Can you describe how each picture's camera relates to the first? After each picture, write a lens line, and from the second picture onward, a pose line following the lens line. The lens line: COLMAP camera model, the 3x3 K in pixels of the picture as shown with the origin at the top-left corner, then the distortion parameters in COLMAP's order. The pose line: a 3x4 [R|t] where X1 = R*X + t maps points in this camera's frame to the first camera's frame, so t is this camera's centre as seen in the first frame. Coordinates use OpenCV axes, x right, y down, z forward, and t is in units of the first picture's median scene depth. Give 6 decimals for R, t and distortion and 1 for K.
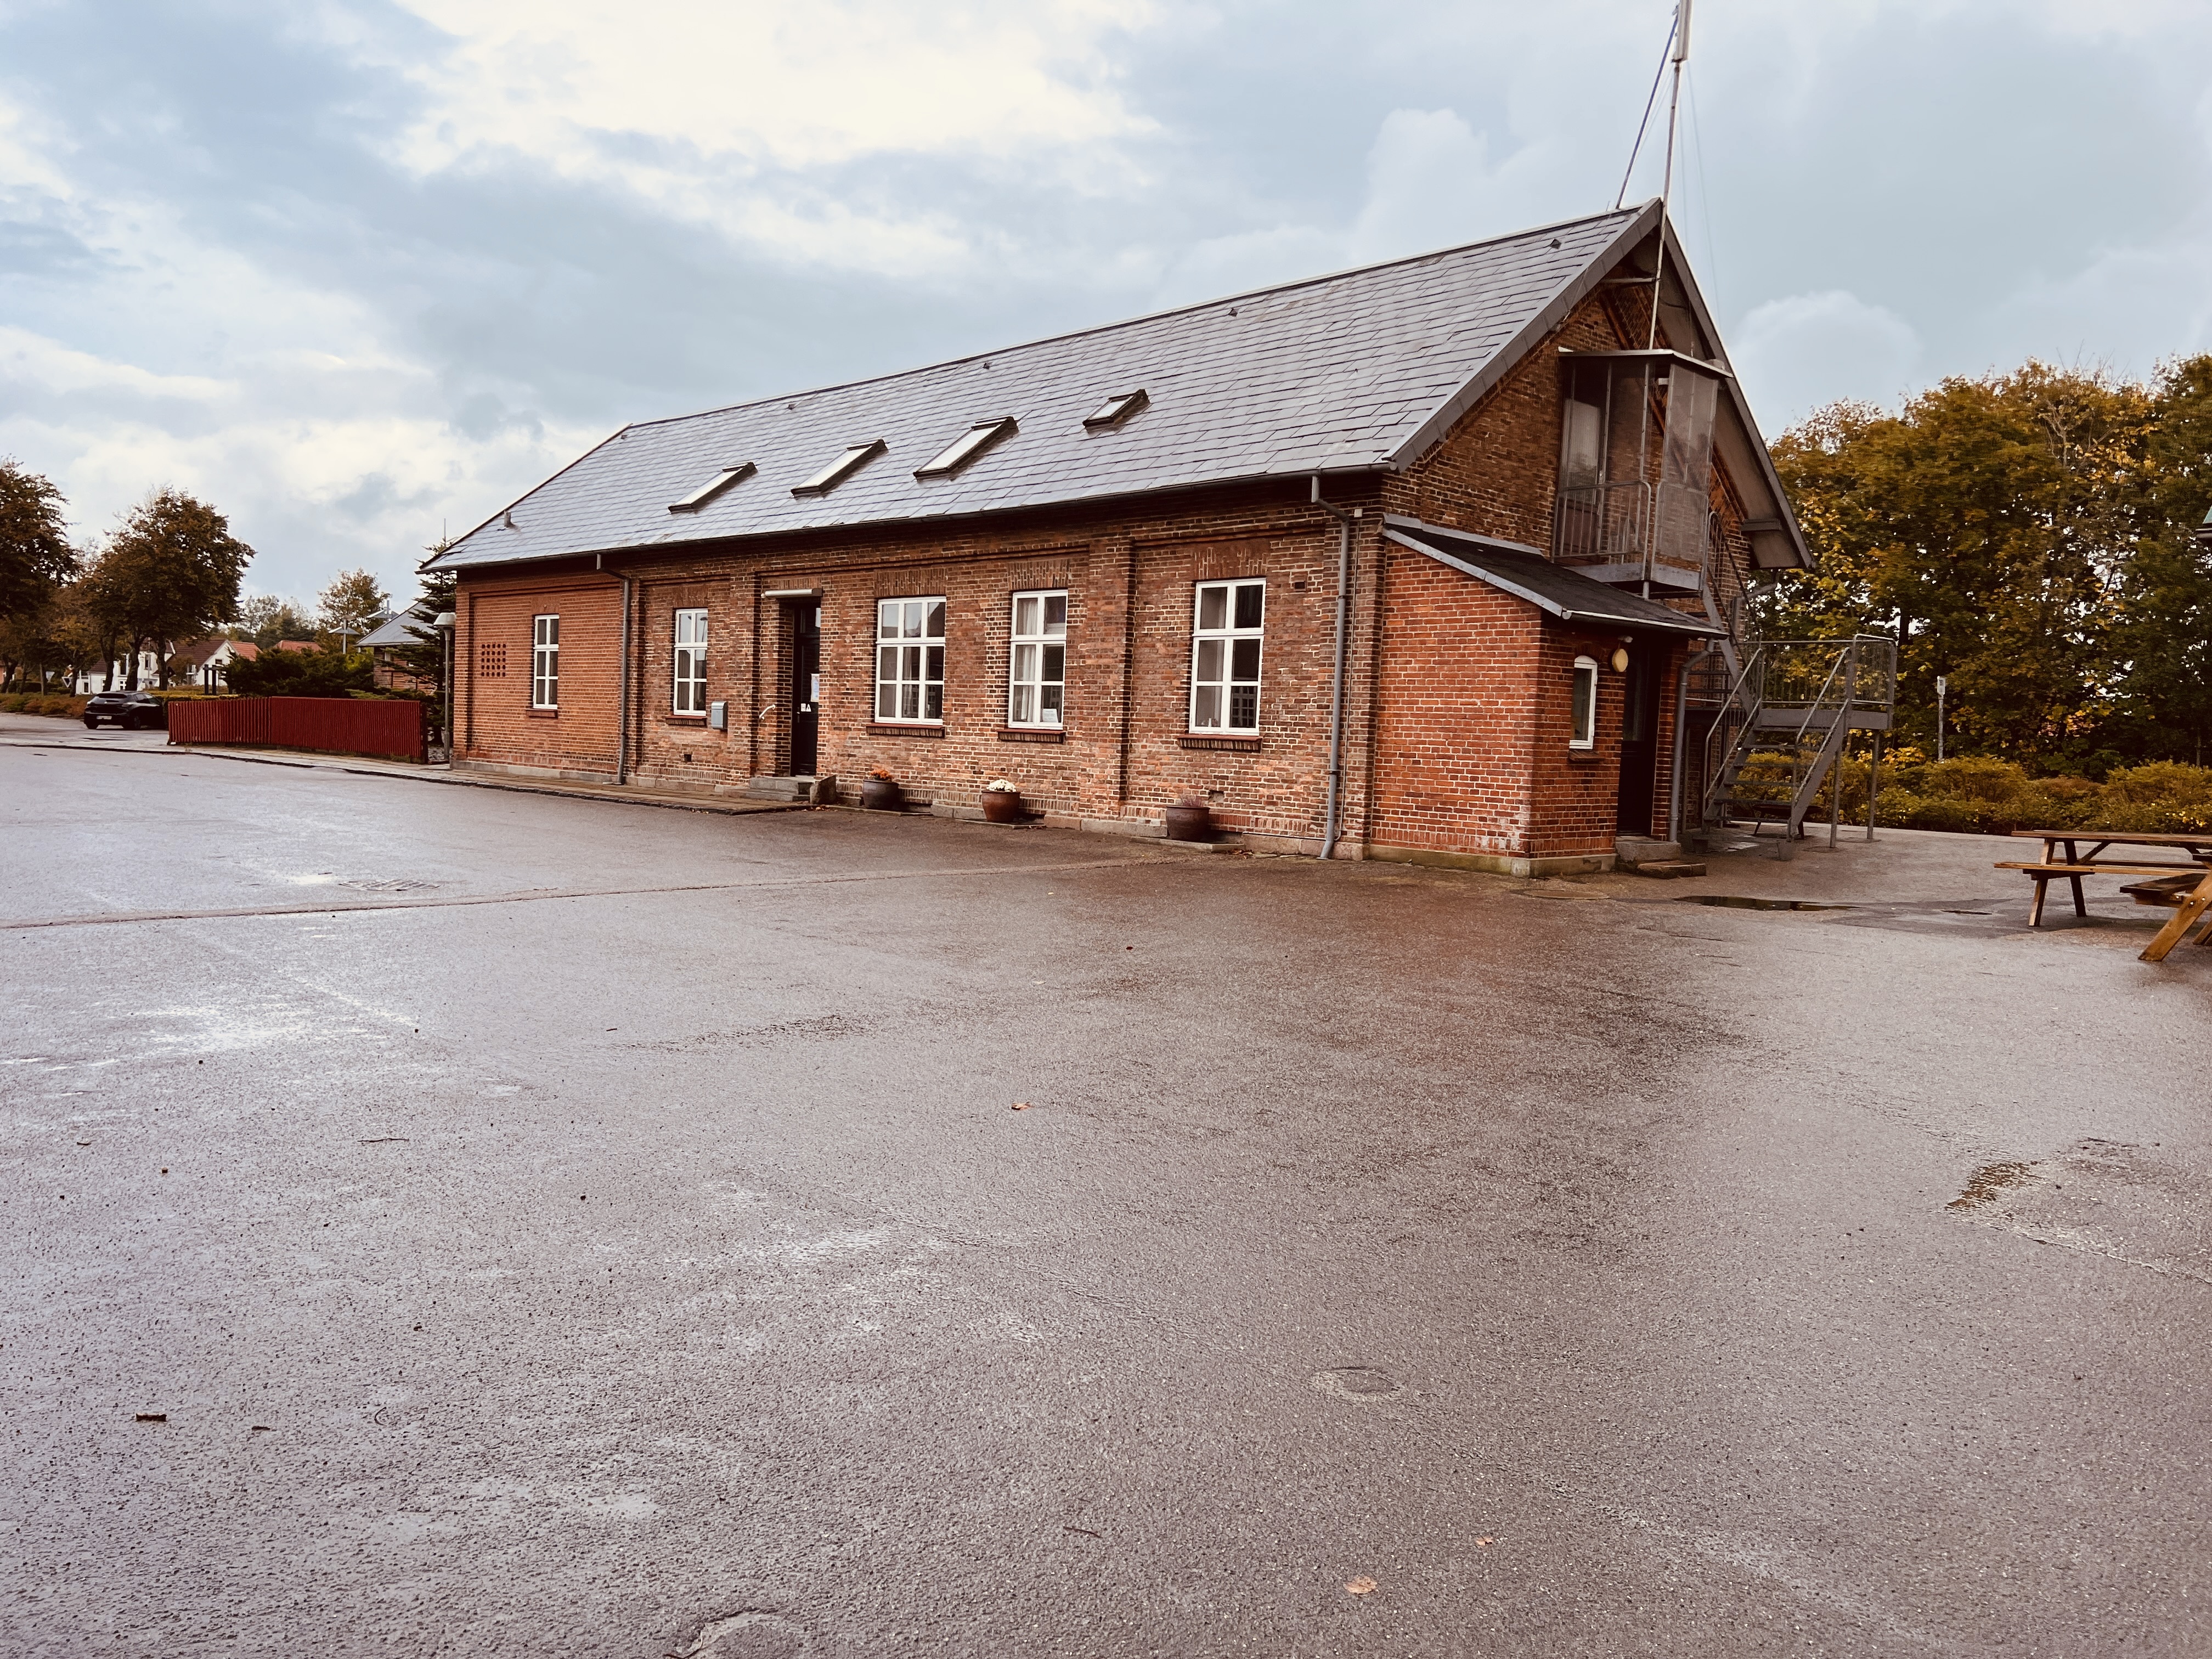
lens RADIAL K [[1660.6, 0, 1106.0], [0, 1660.6, 829.5], [0, 0, 1]] dist [0.126881, -0.164542]
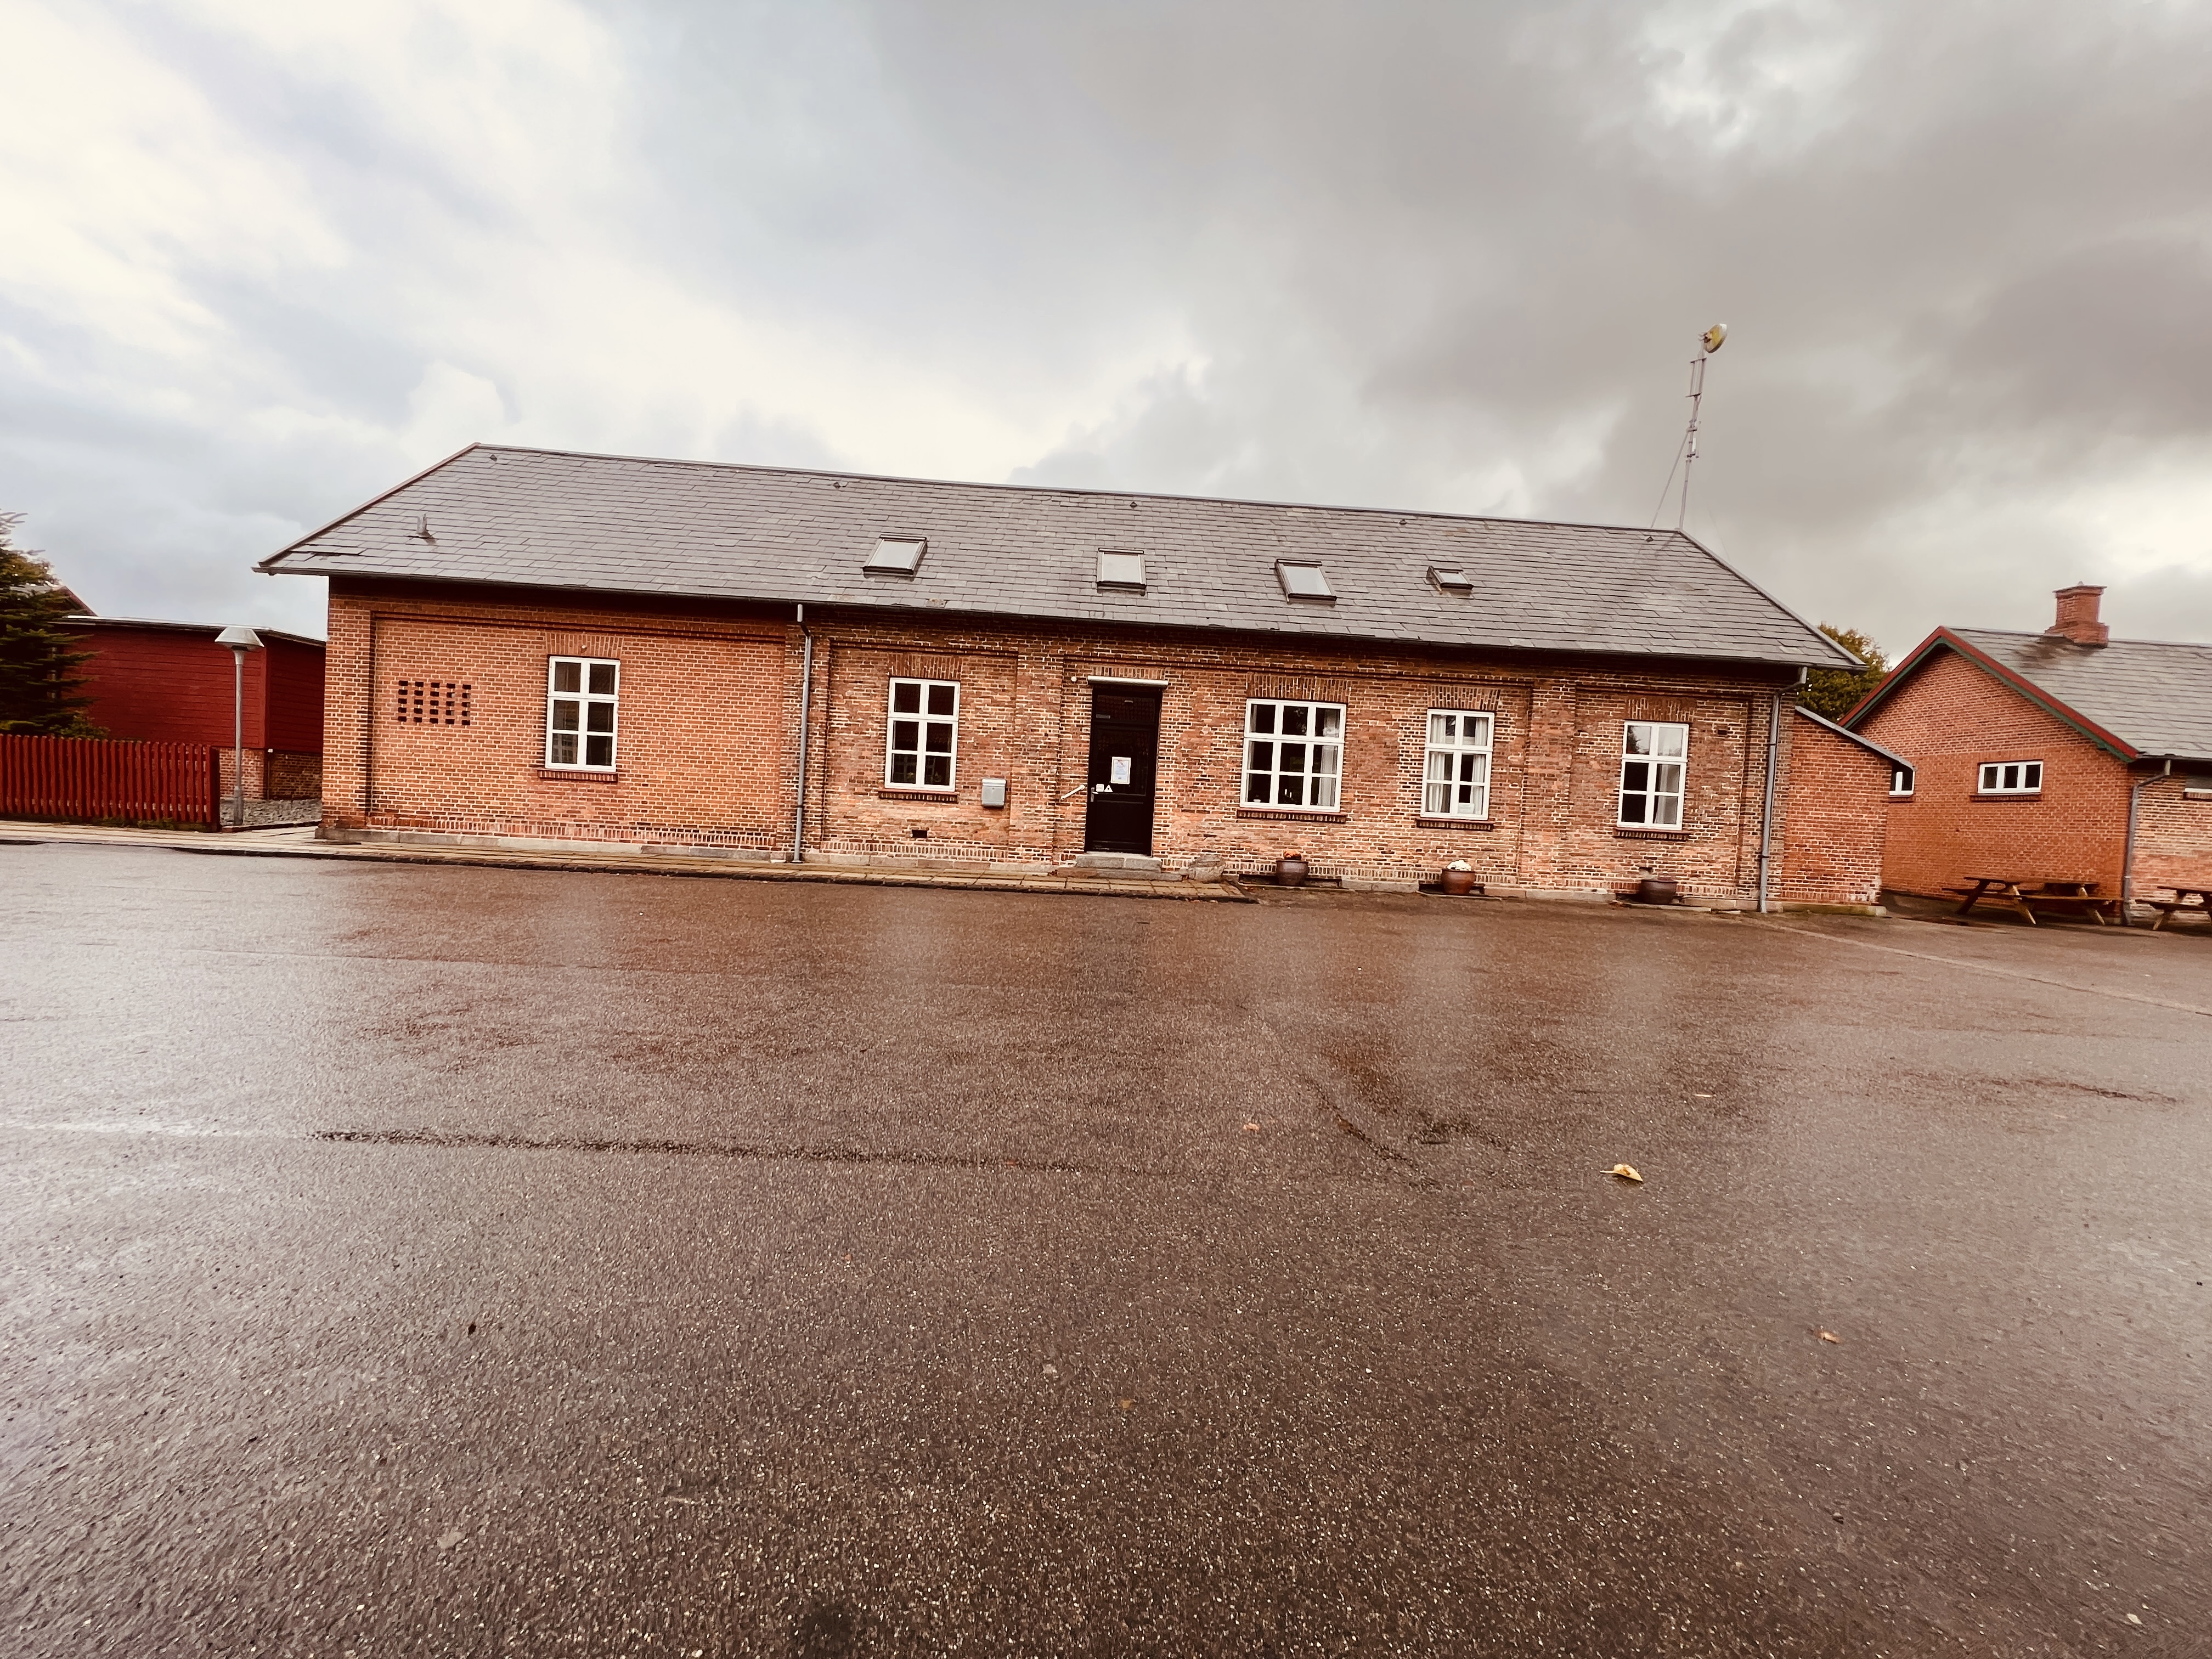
lens RADIAL K [[875.4, 0, 1177.6], [0, 875.4, 833.5], [0, 0, 1]] dist [0.001091, 0.000202]
pose [[0.657551, -0.026904, 0.752930, -0.609729], [0.014388, 0.999628, 0.023154, -0.060269], [-0.753273, -0.004392, 0.657693, 0.638932]]
